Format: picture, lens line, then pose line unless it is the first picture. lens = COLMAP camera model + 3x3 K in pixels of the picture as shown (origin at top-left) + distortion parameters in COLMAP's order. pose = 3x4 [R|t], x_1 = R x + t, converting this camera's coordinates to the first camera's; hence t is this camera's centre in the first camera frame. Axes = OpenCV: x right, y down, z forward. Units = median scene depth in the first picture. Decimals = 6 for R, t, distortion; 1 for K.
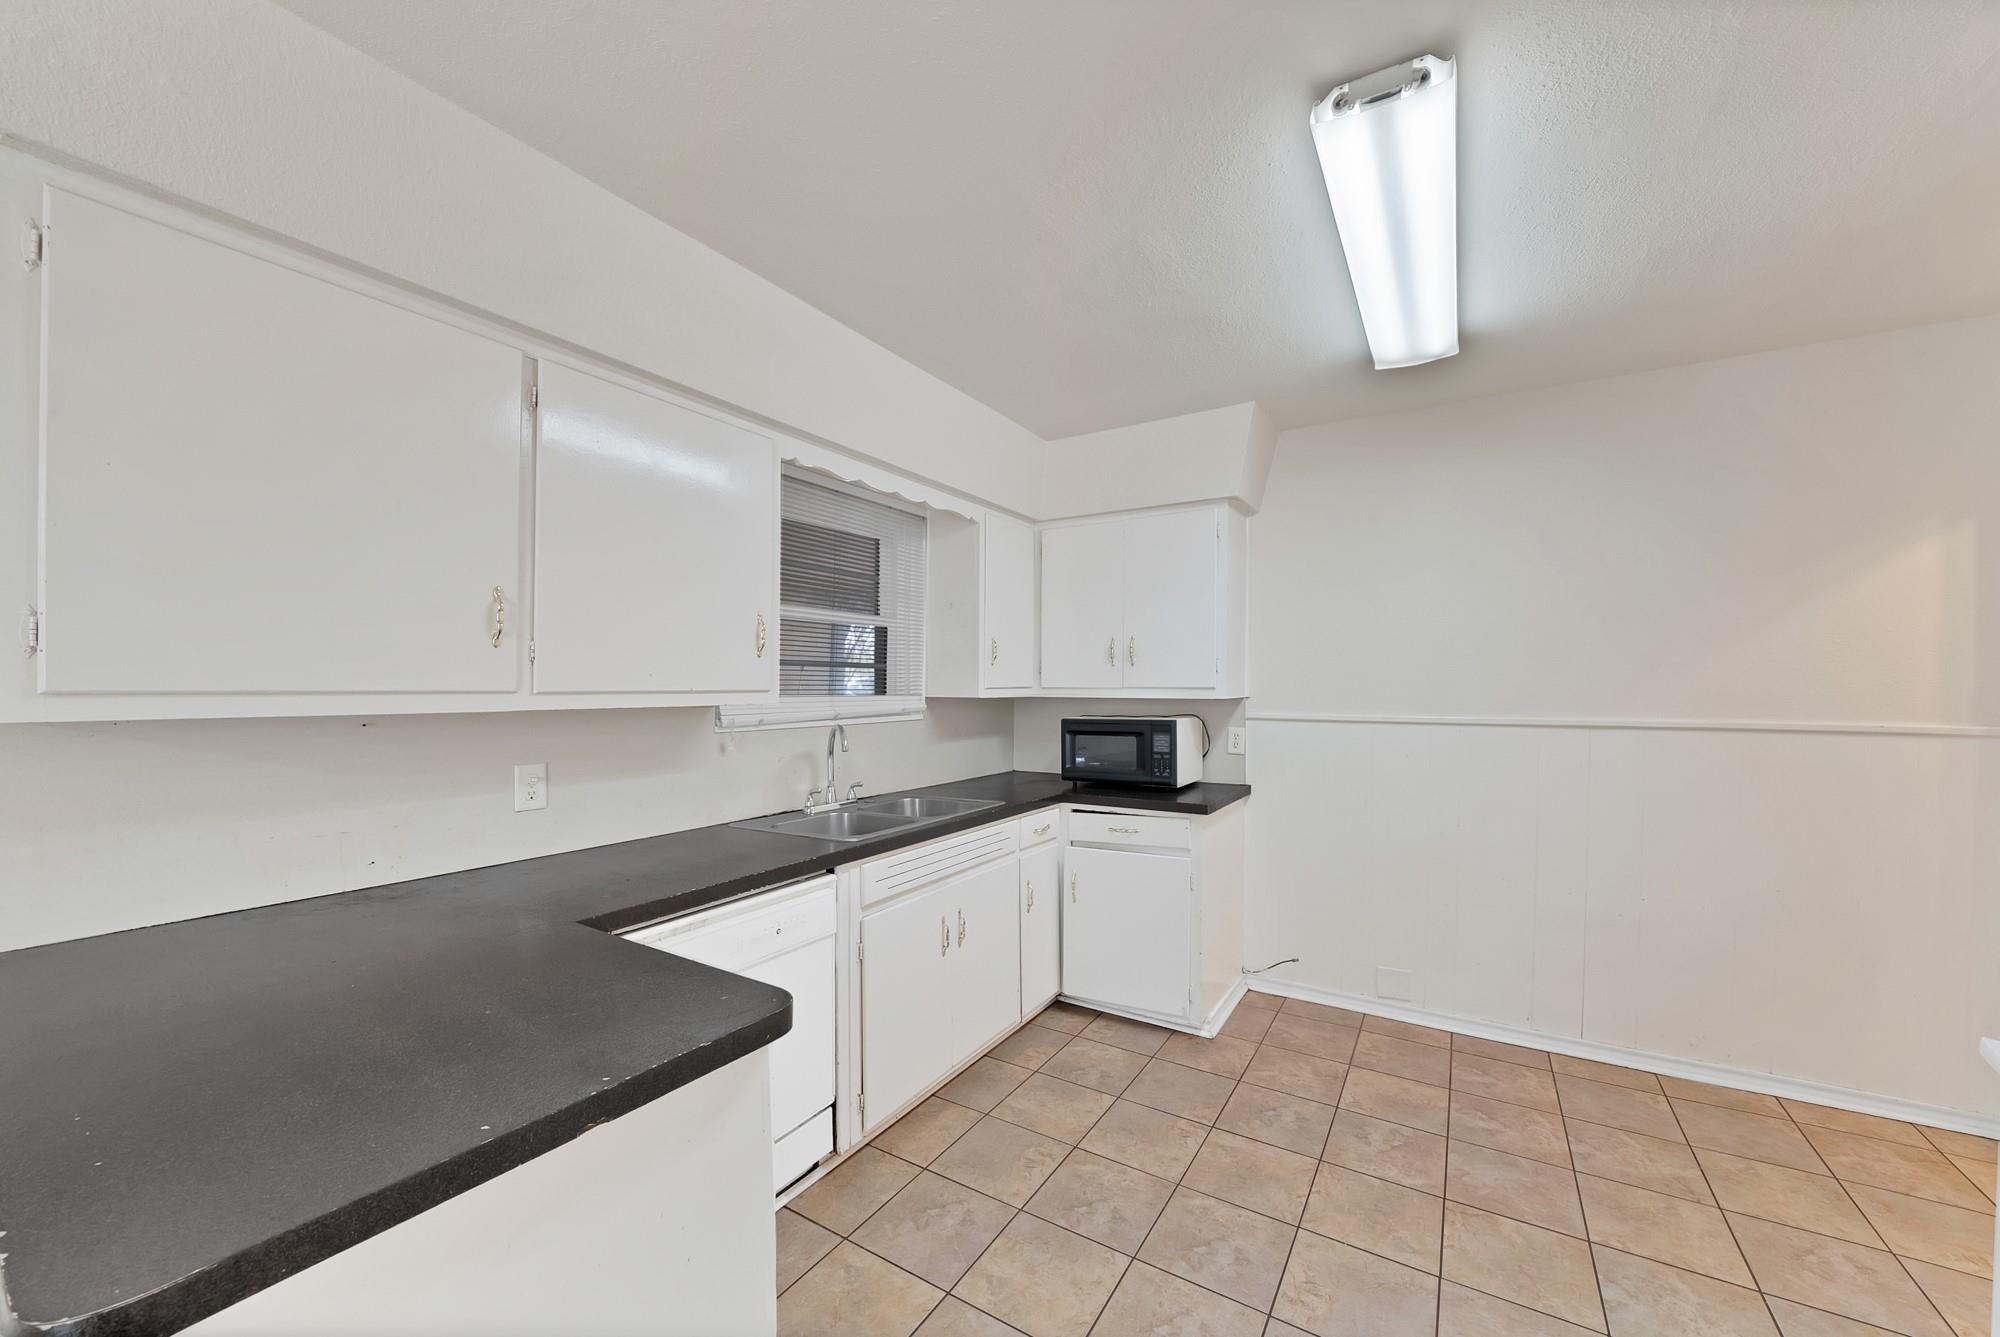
lens RADIAL K [[758.2, 0, 1005.3], [0, 758.2, 687.0], [0, 0, 1]] dist [-0.023096, 0.000476]
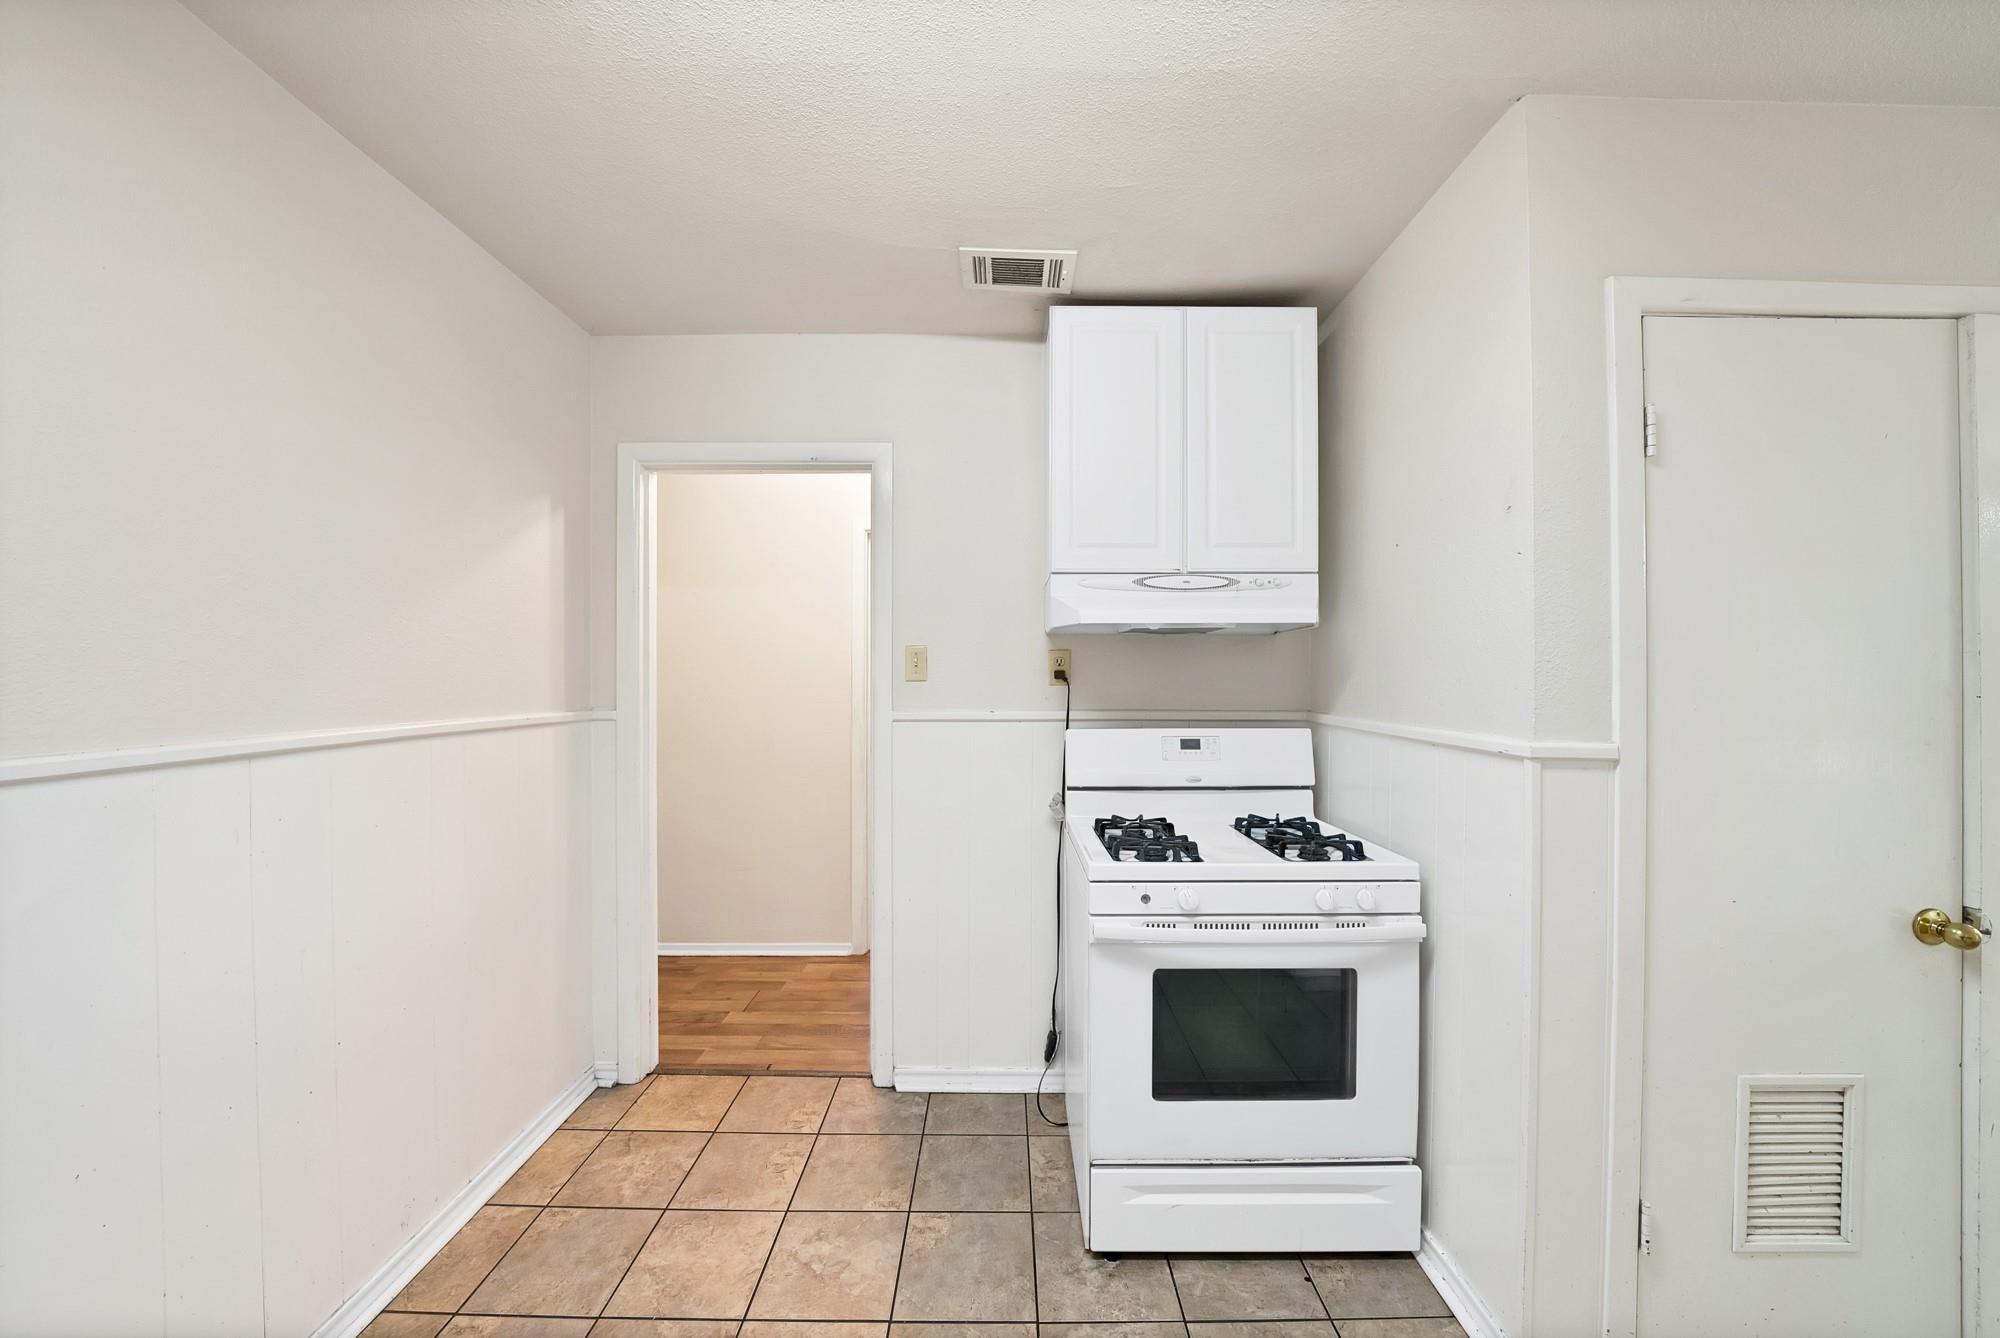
lens RADIAL K [[732.7, 0, 1002.4], [0, 732.7, 674.3], [0, 0, 1]] dist [-0.024278, 0.000311]
pose [[-0.531719, -0.004361, 0.846909, 0.114094], [0.003091, 0.999970, 0.007090, -0.003174], [-0.846915, 0.006388, -0.531690, 0.844153]]
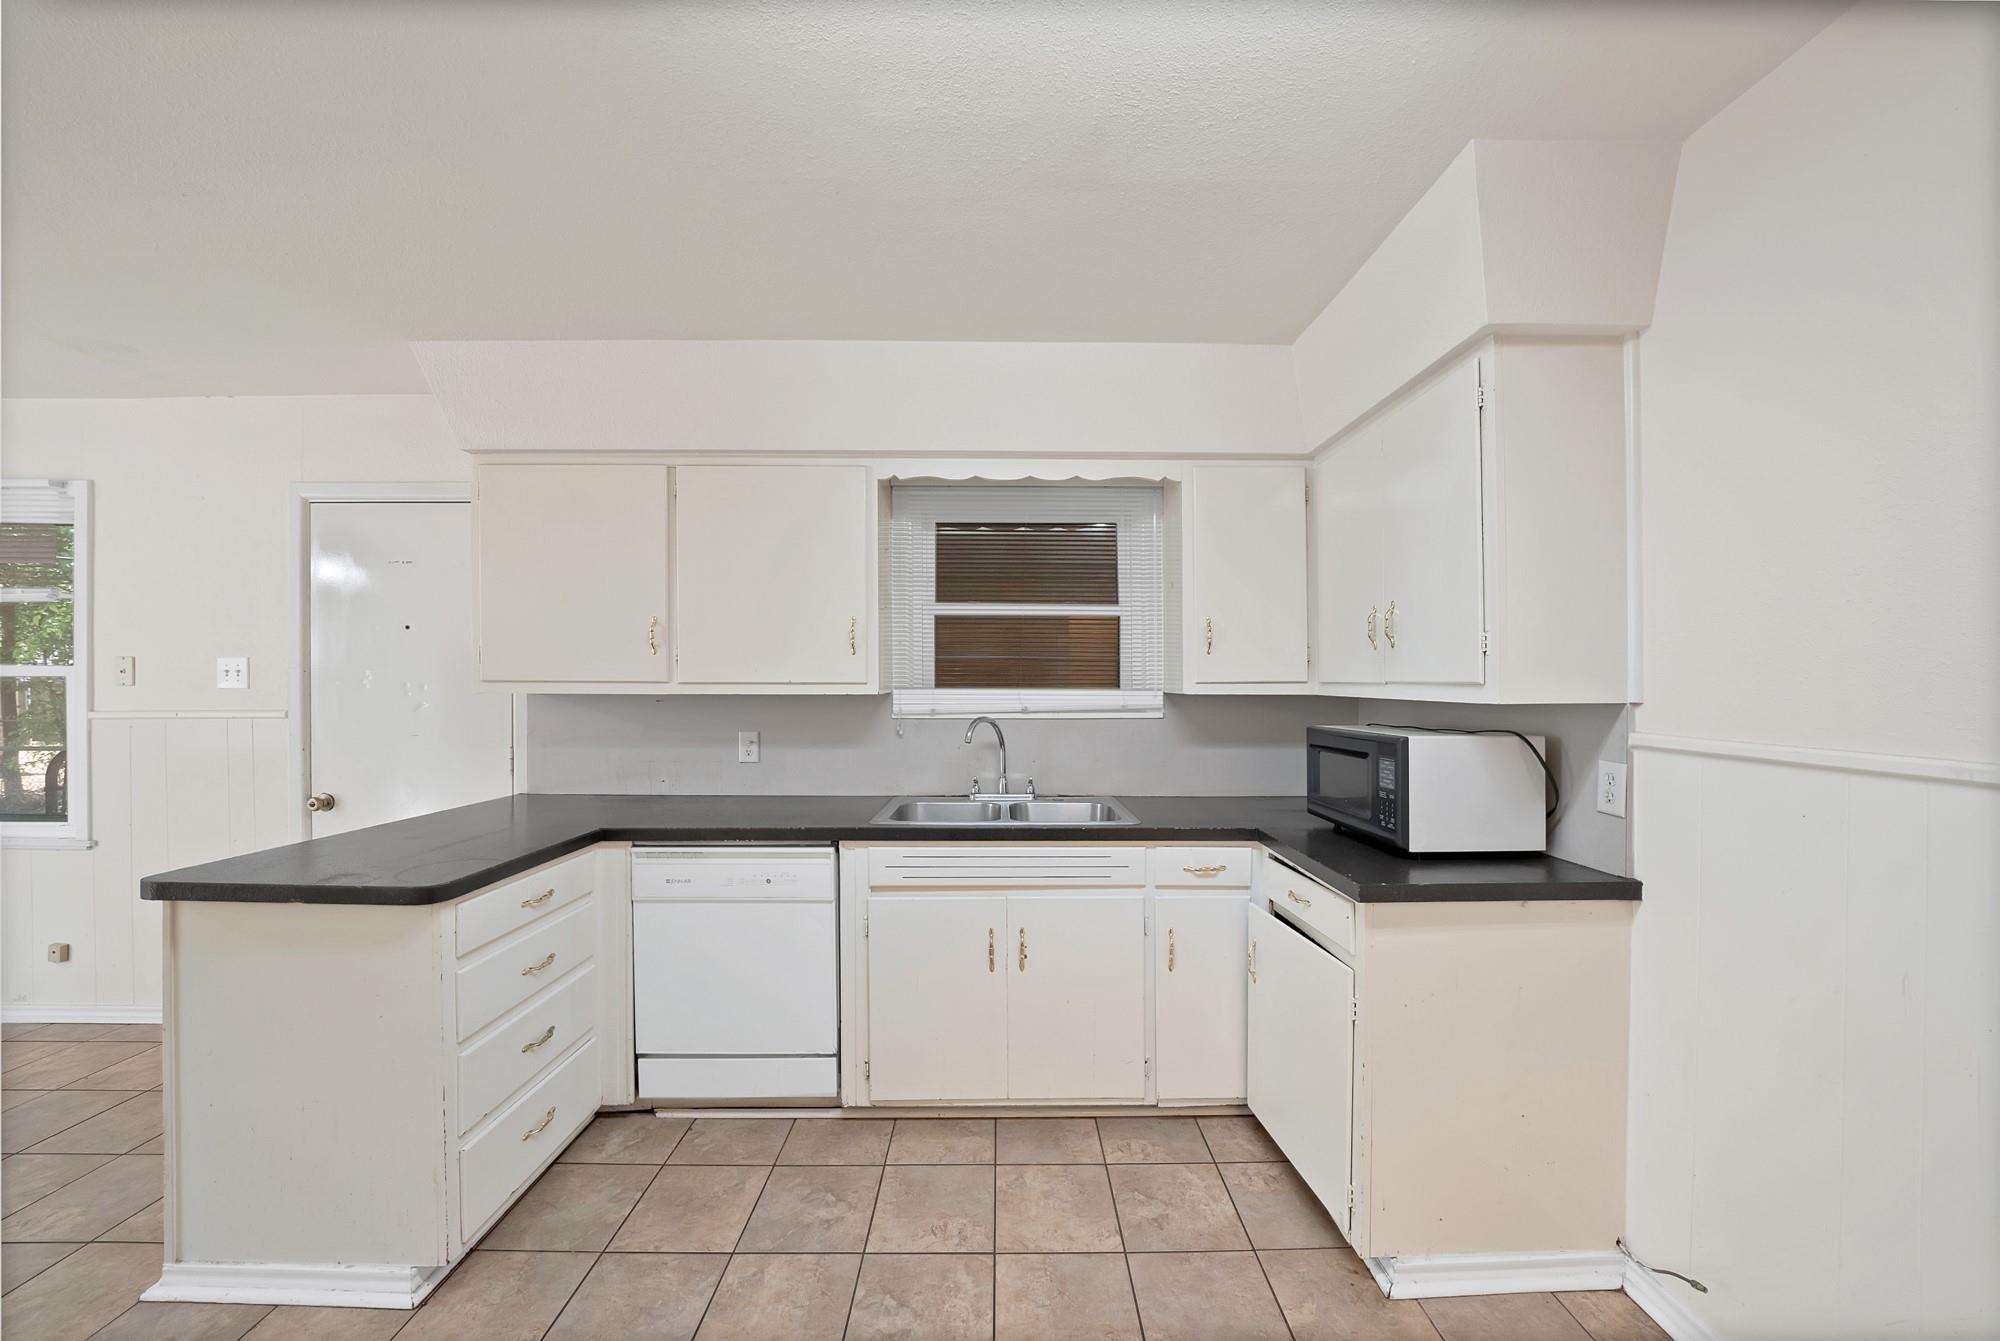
lens RADIAL K [[727.6, 0, 1000.0], [0, 727.6, 670.5], [0, 0, 1]] dist [-0.031737, 0.004508]
pose [[0.524001, -0.008128, -0.851679, 0.606325], [-0.003924, 0.999921, -0.011957, -0.001438], [0.851709, 0.009608, 0.523927, 0.483868]]
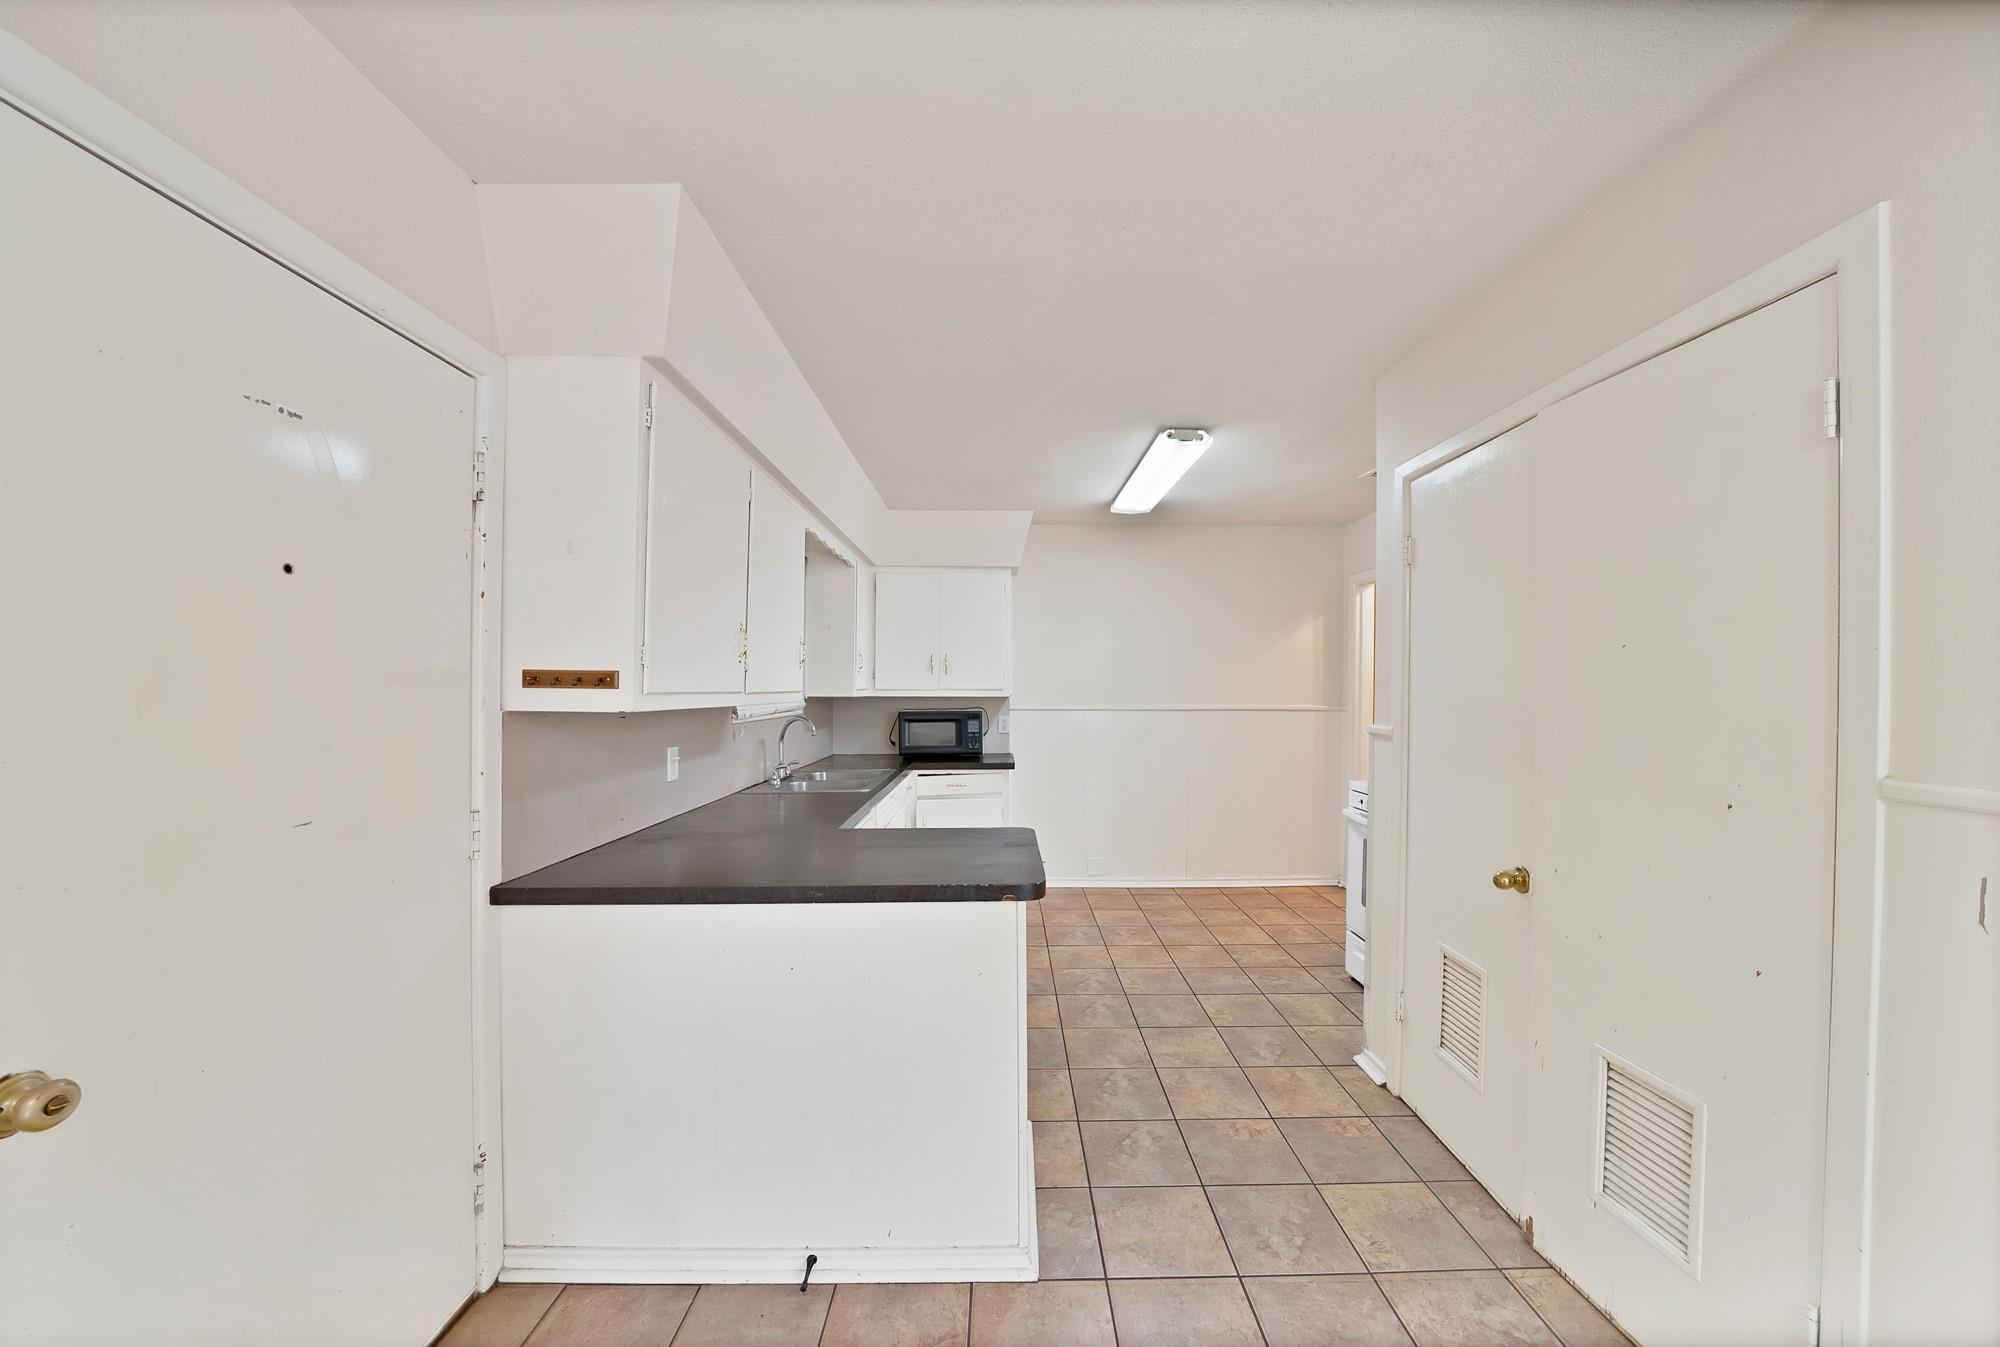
lens RADIAL K [[766.2, 0, 1052.8], [0, 766.2, 678.5], [0, 0, 1]] dist [-0.000674, -0.000012]
pose [[0.805376, 0.007081, 0.592722, -0.637679], [0.001182, 0.999907, -0.013552, 0.000583], [-0.592763, 0.011615, 0.805293, -0.353973]]
